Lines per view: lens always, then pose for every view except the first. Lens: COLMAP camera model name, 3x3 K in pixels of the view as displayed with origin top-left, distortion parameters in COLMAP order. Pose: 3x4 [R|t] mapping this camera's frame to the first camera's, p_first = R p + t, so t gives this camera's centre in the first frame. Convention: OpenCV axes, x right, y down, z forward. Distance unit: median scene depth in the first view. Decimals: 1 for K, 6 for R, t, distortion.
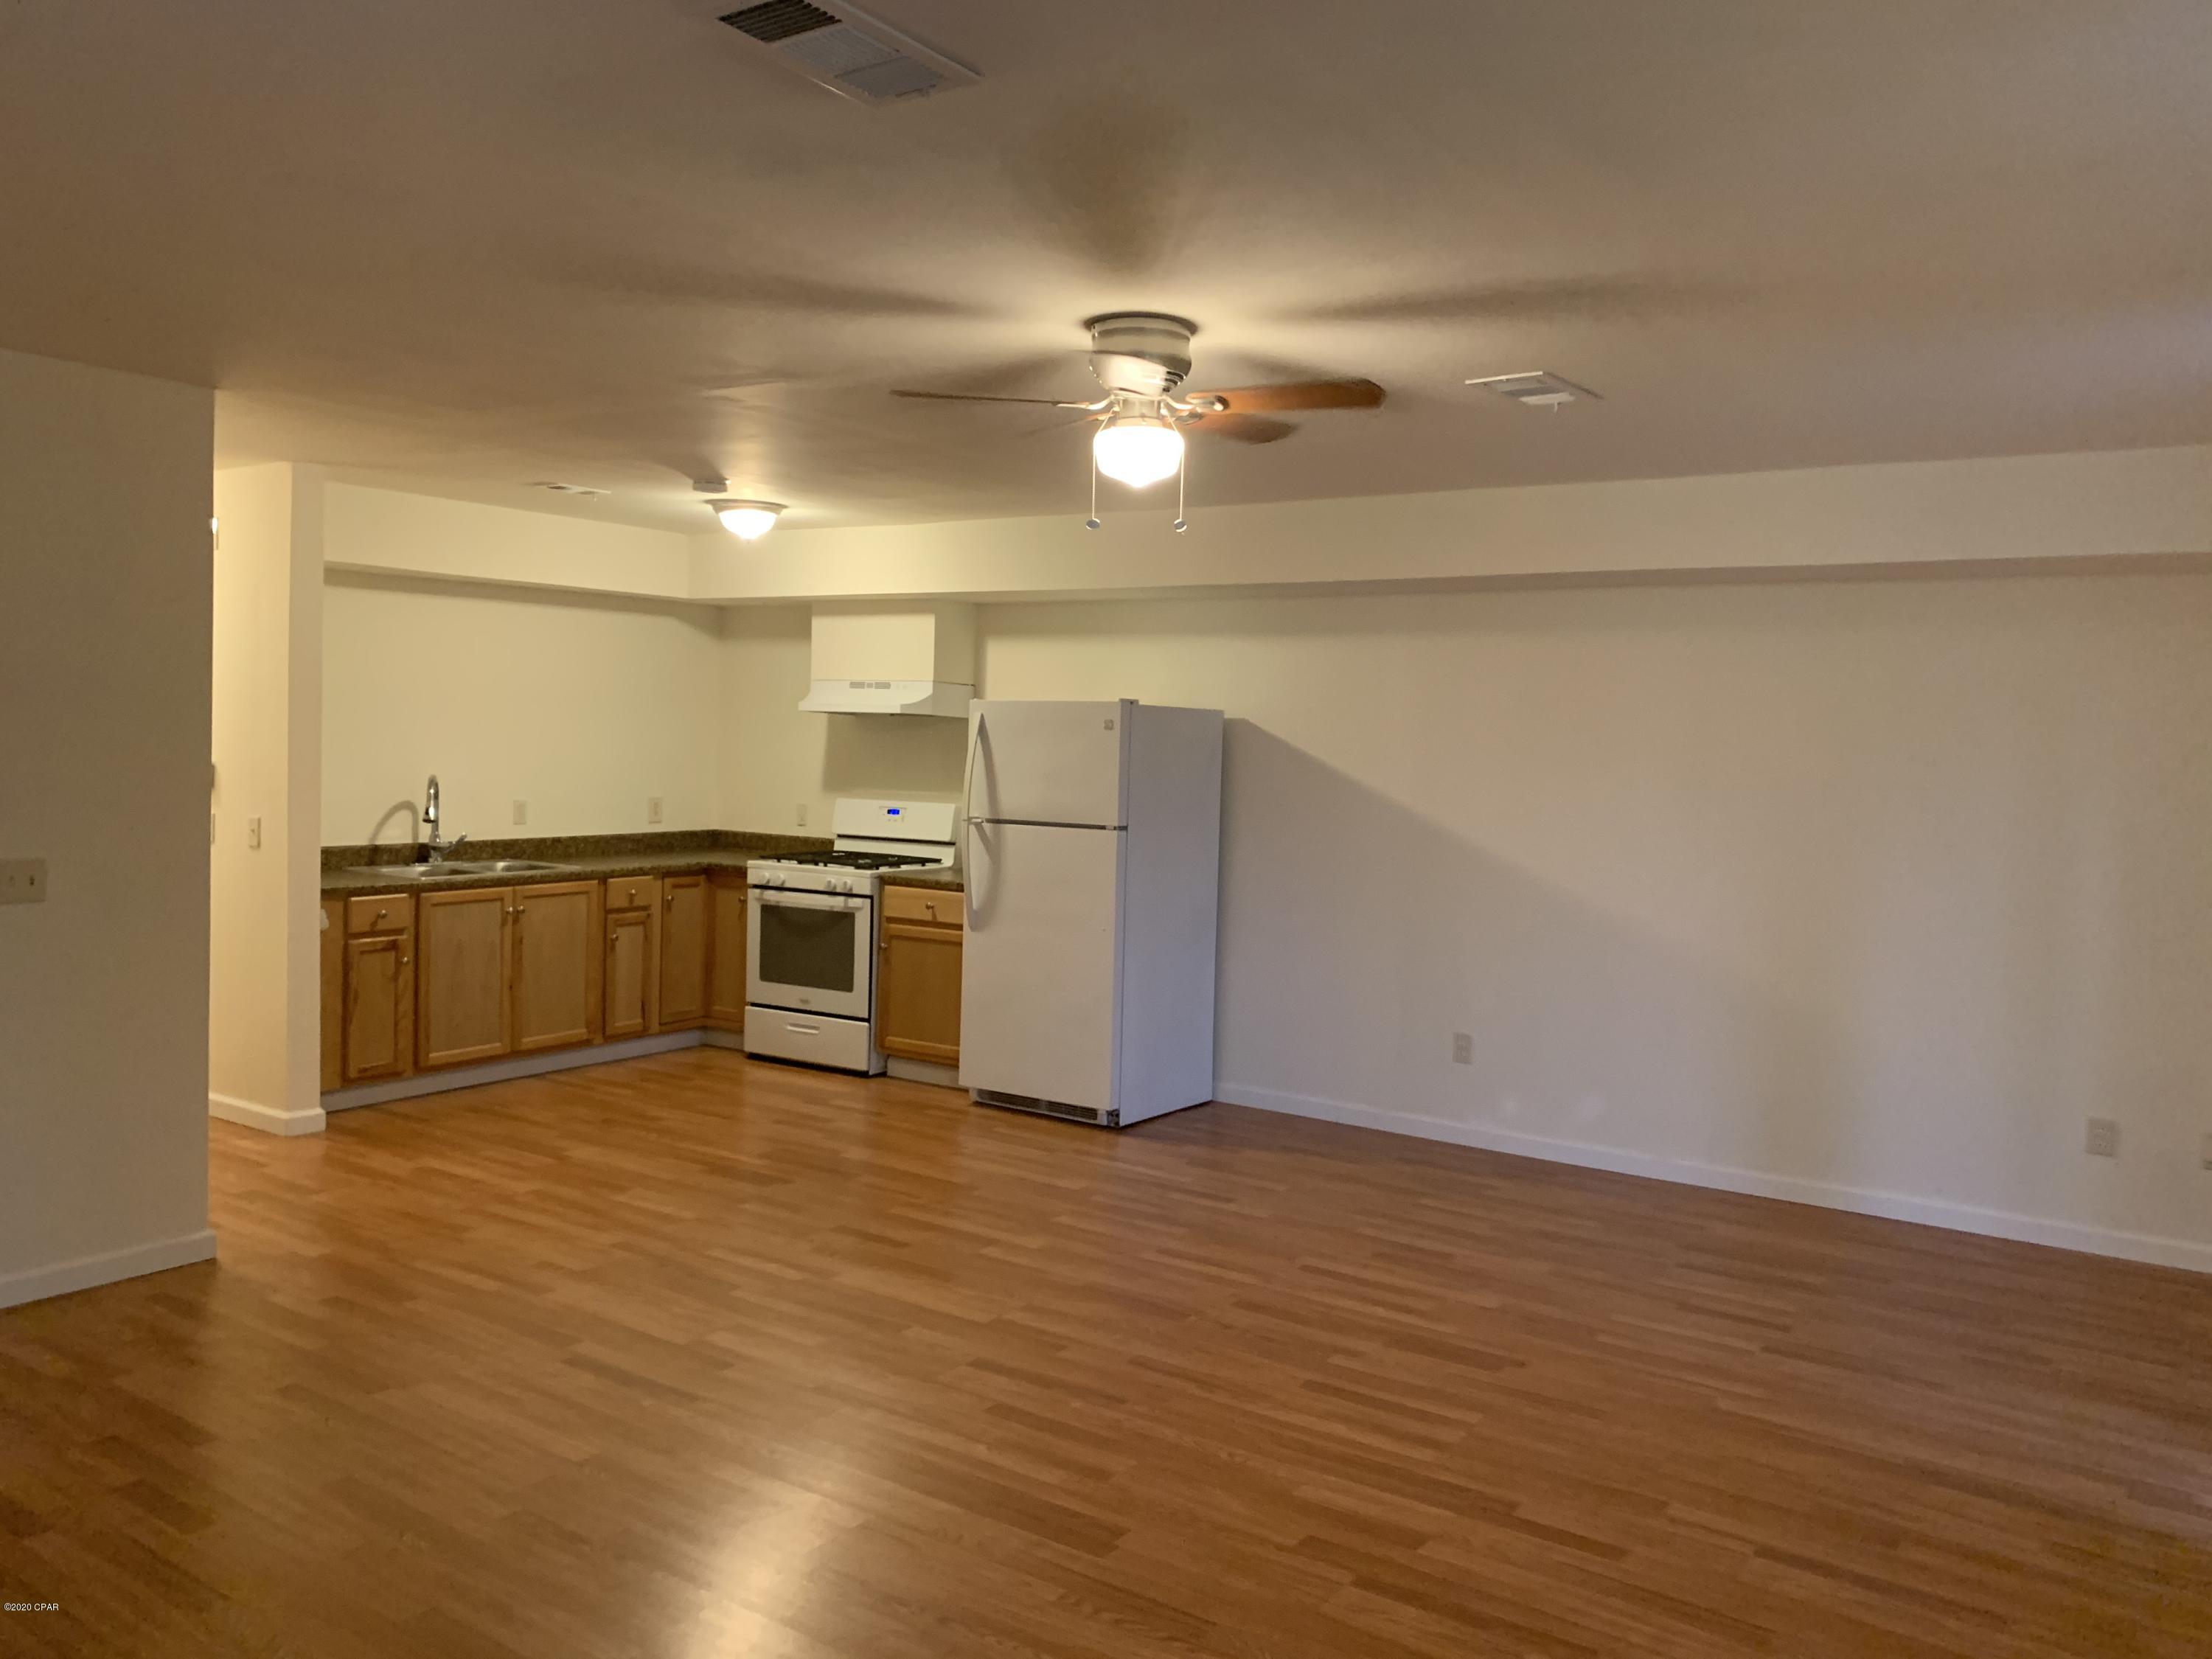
lens RADIAL K [[1700.8, 0, 1133.9], [0, 1700.8, 812.5], [0, 0, 1]] dist [0.044301, -0.060165]
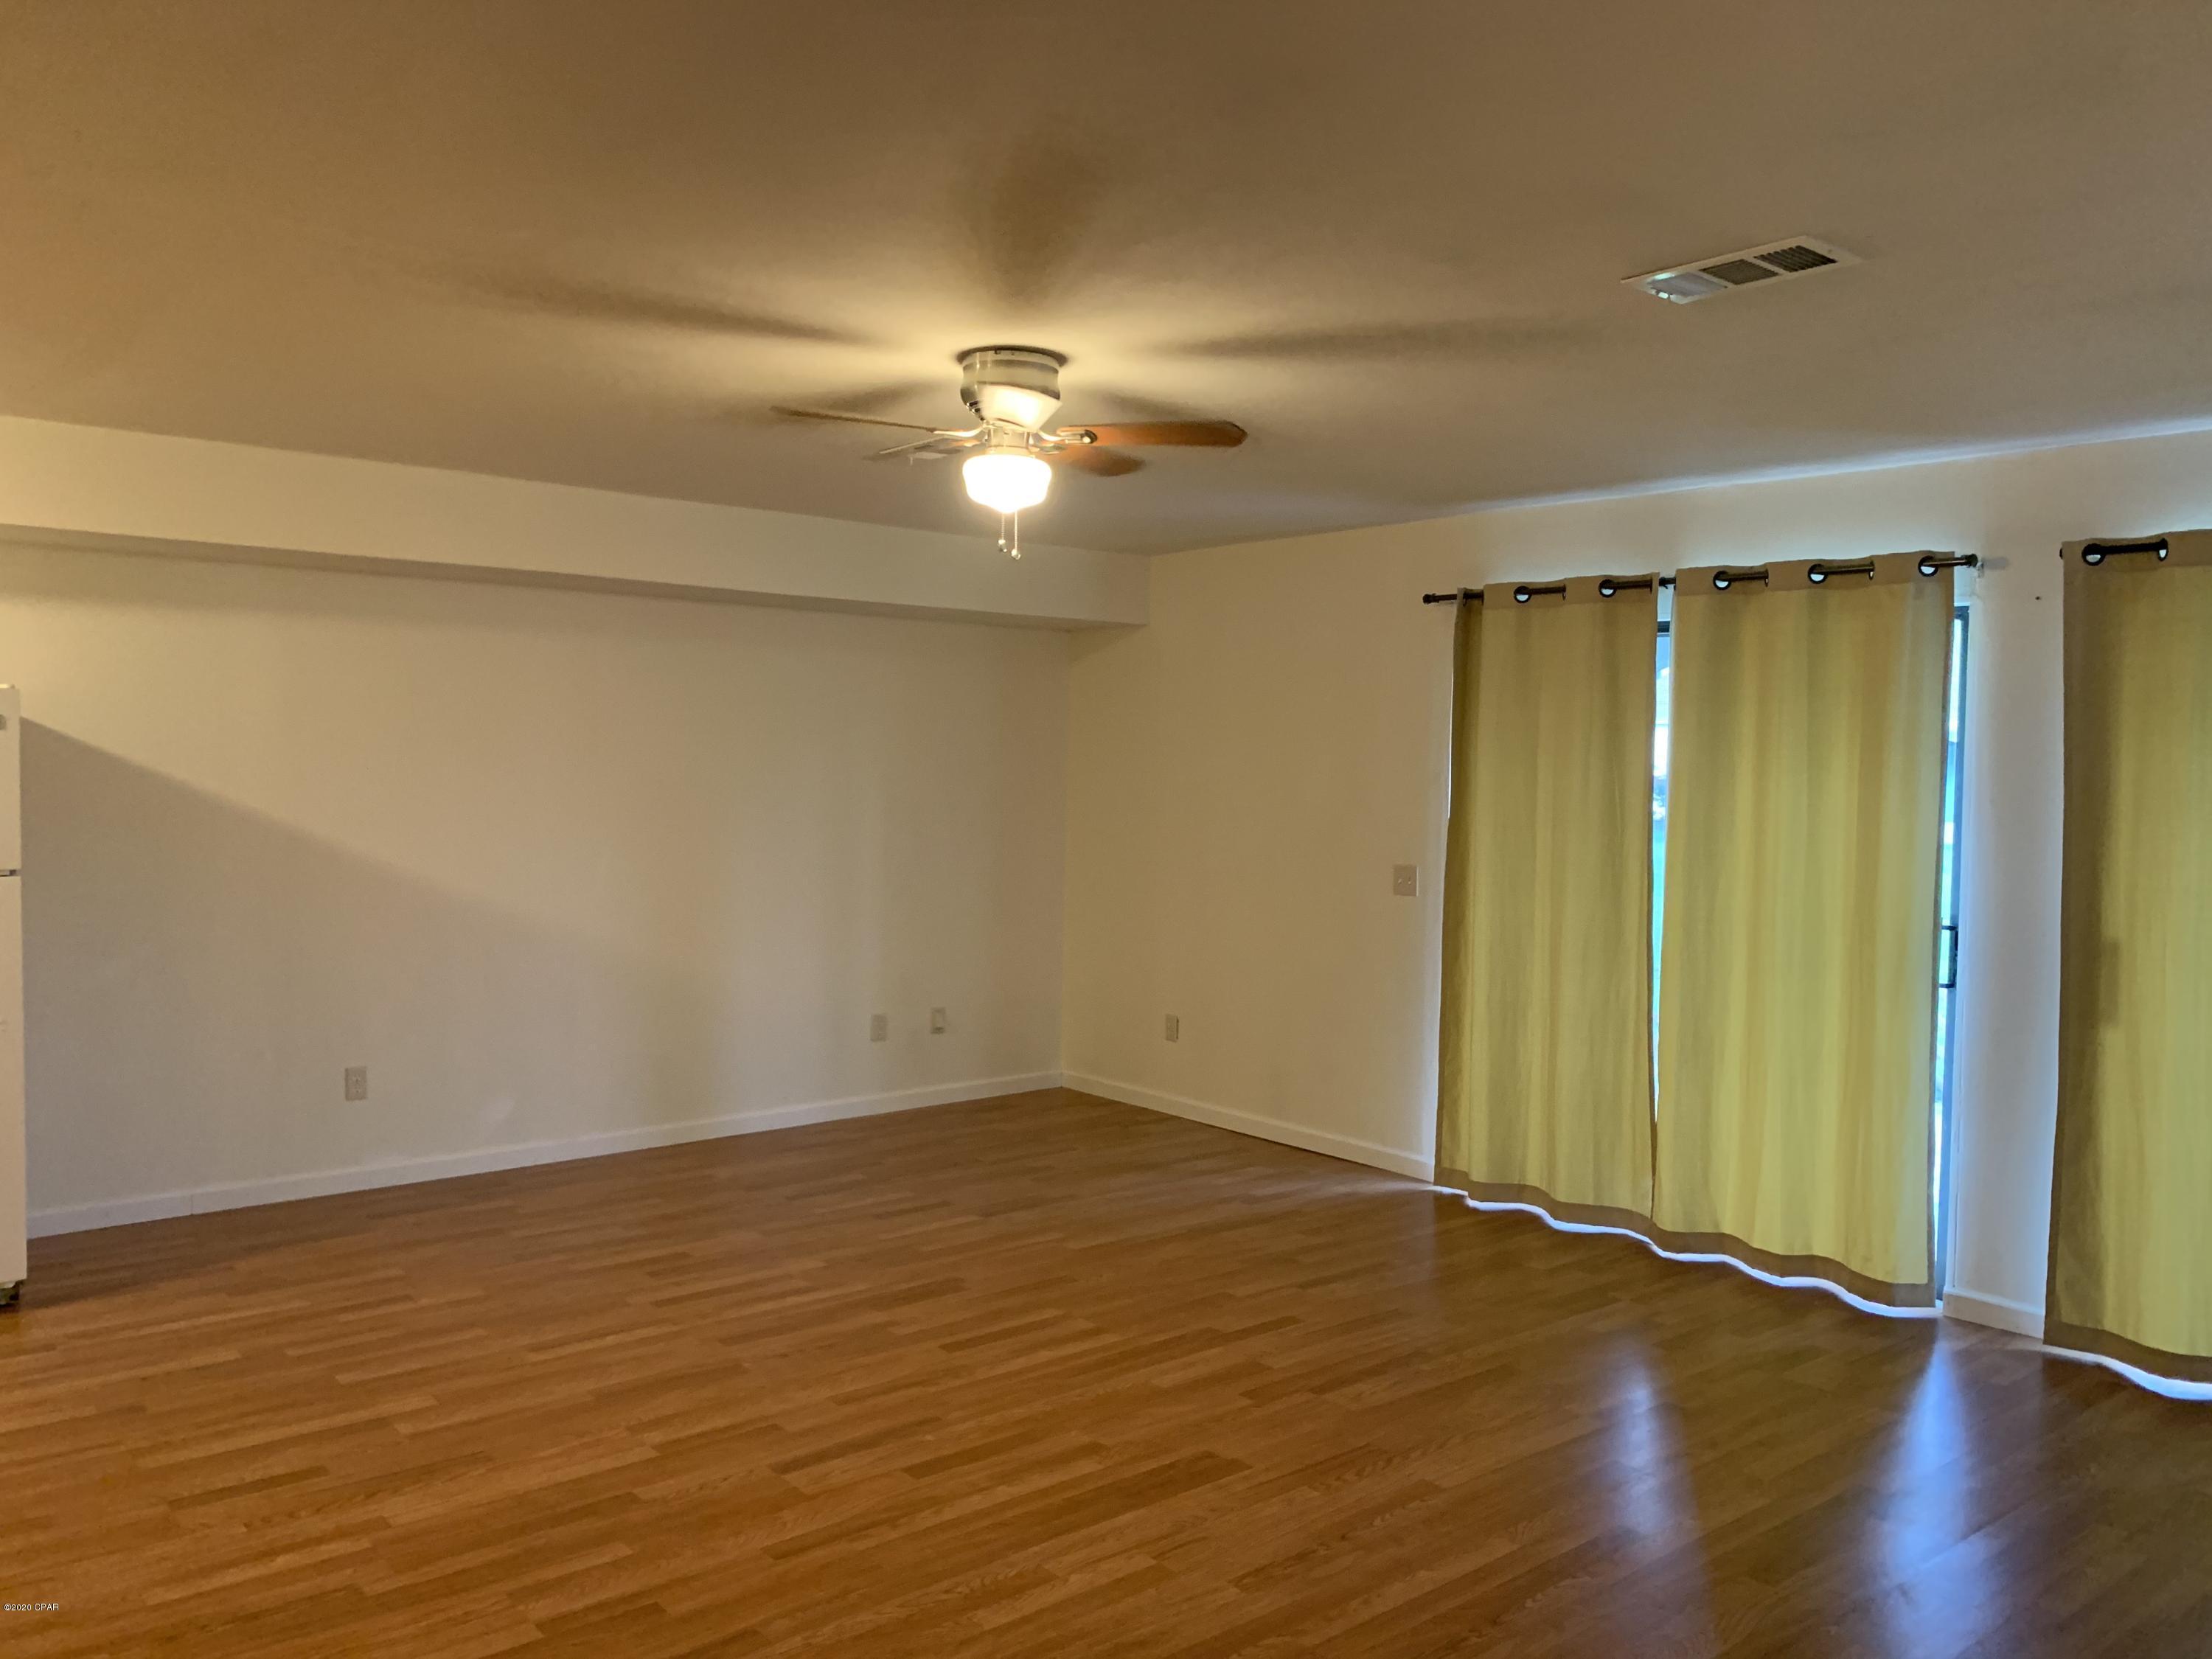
lens RADIAL K [[1700.8, 0, 1077.1], [0, 1700.8, 837.0], [0, 0, 1]] dist [0.044301, -0.060165]
pose [[0.277265, -0.069395, 0.958284, -0.673096], [0.036860, 0.997422, 0.061564, -0.039126], [-0.960086, 0.018253, 0.279108, 0.465948]]
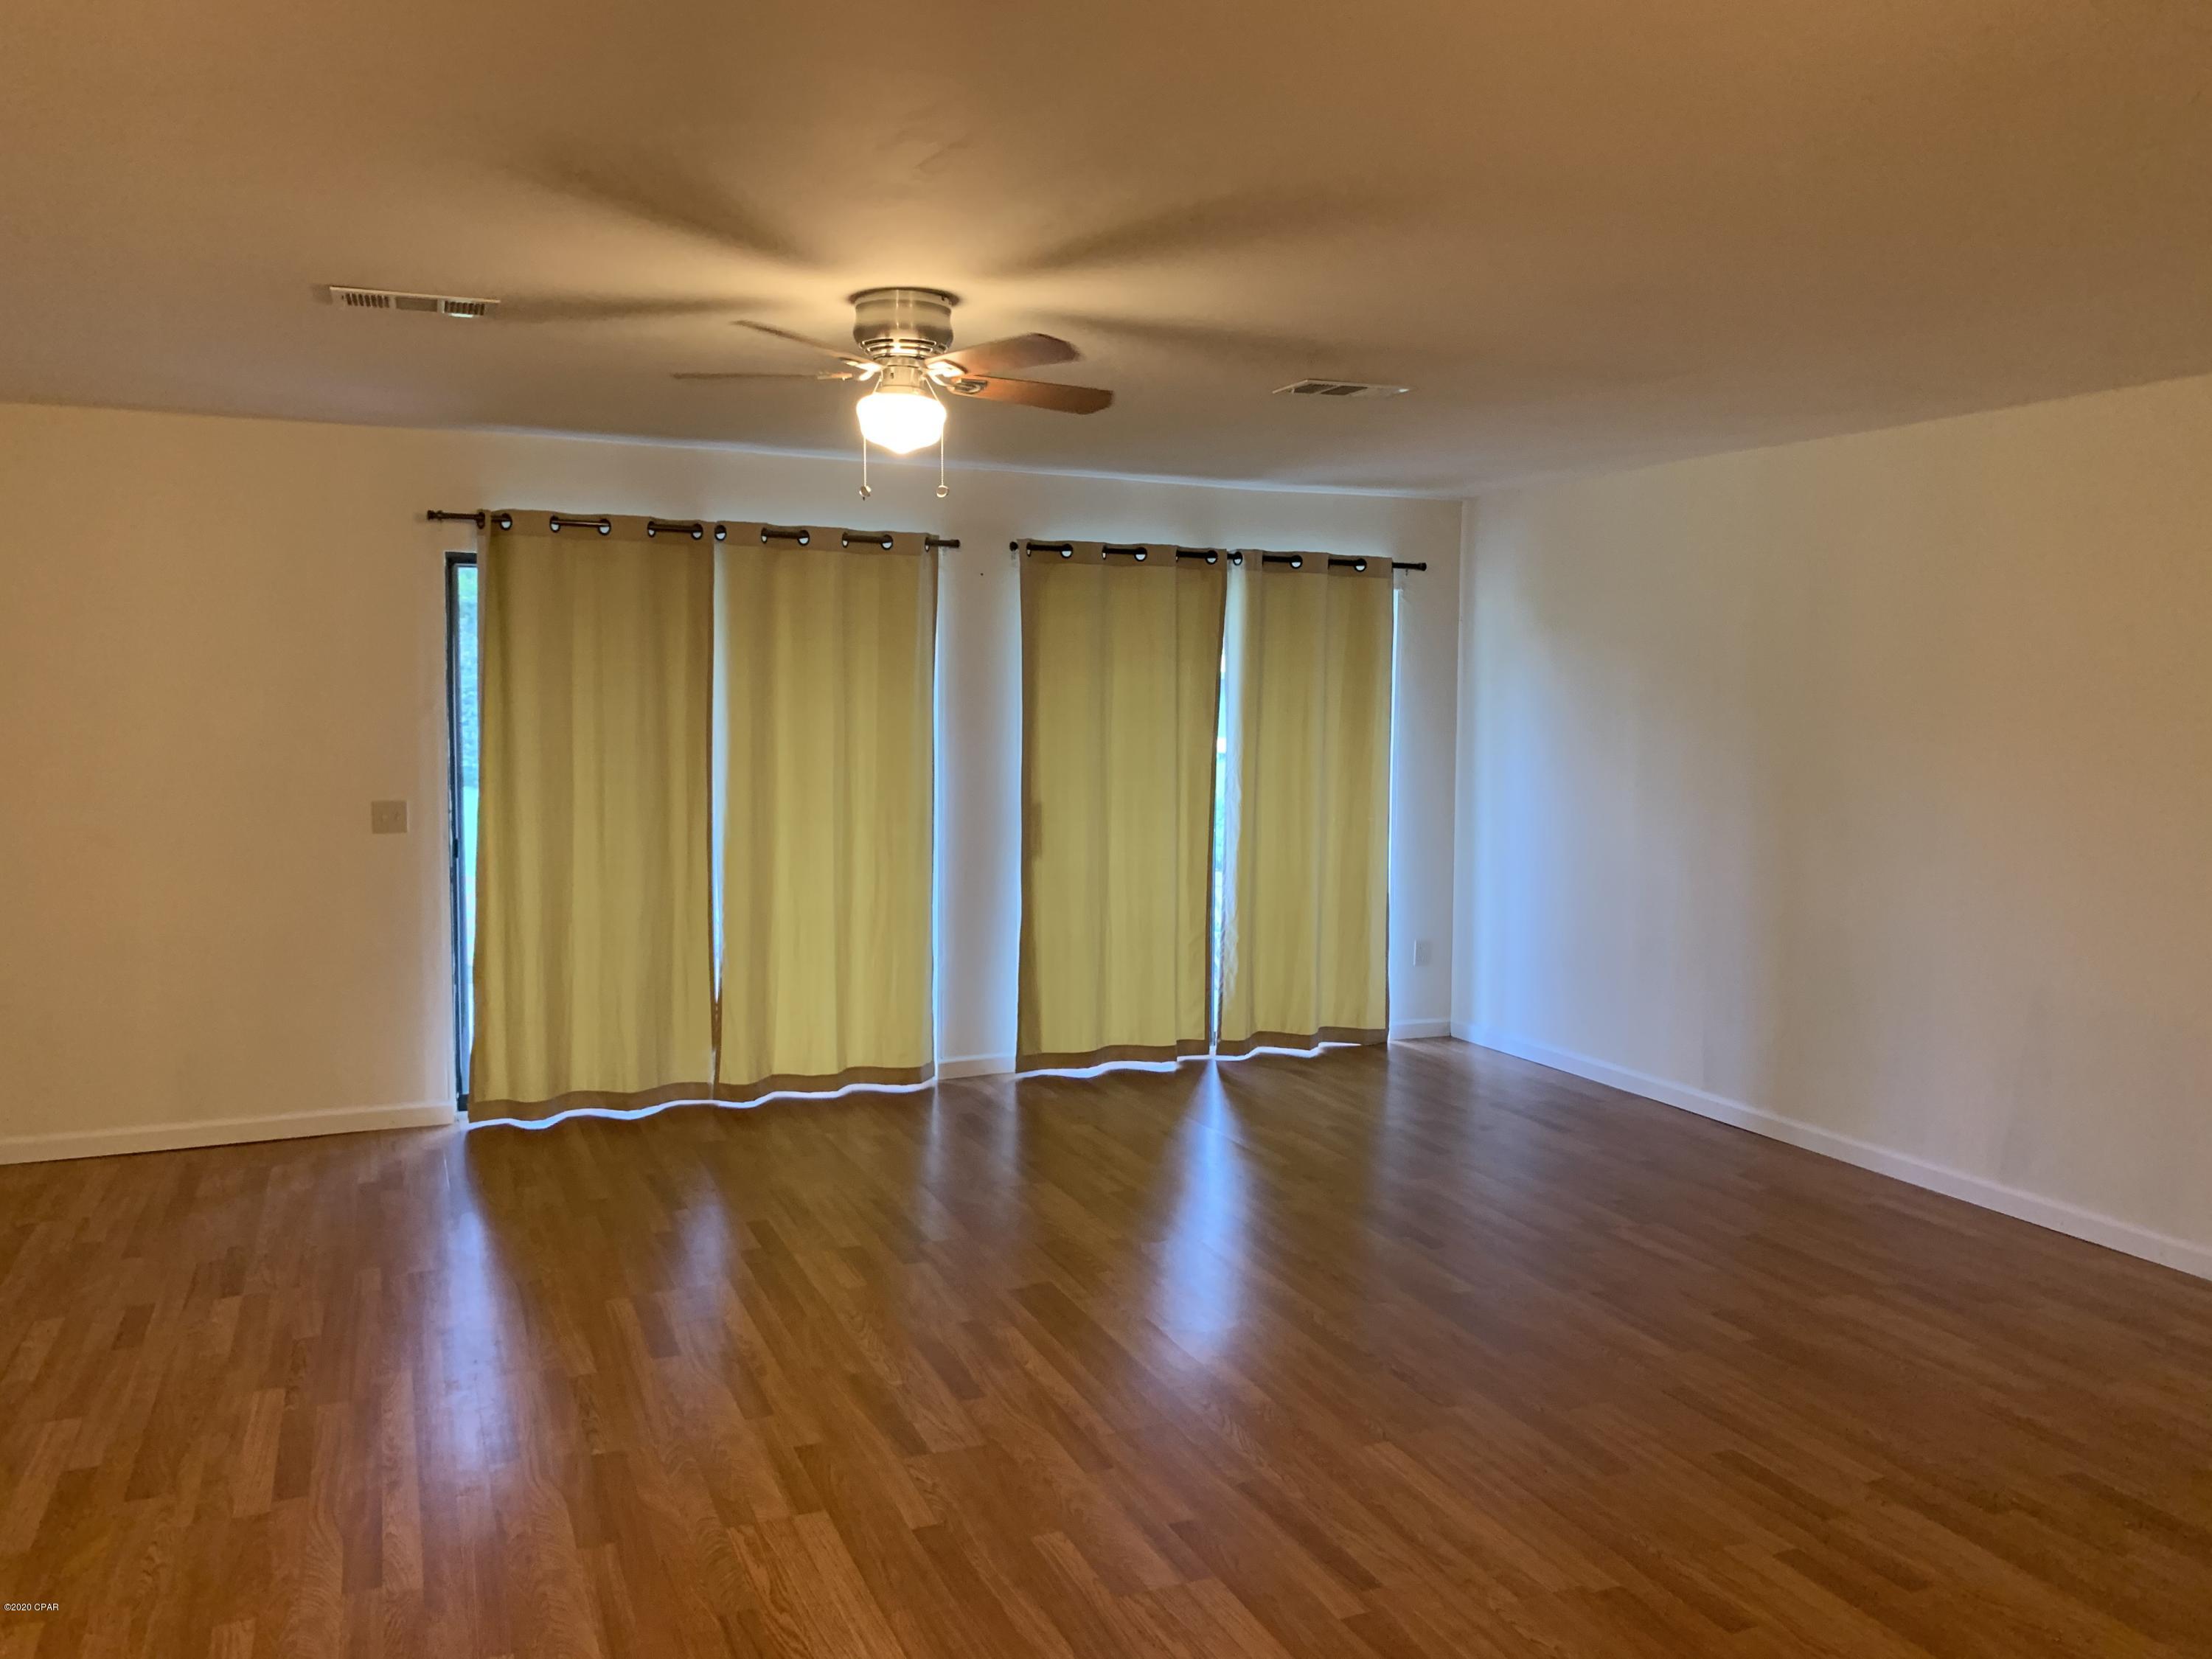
lens RADIAL K [[1700.8, 0, 1105.5], [0, 1700.8, 824.1], [0, 0, 1]] dist [0.044301, -0.060165]
pose [[-0.846468, -0.075967, 0.526993, -0.454542], [-0.005918, 0.991051, 0.133355, -0.072703], [-0.532407, 0.109762, -0.839342, 1.252353]]
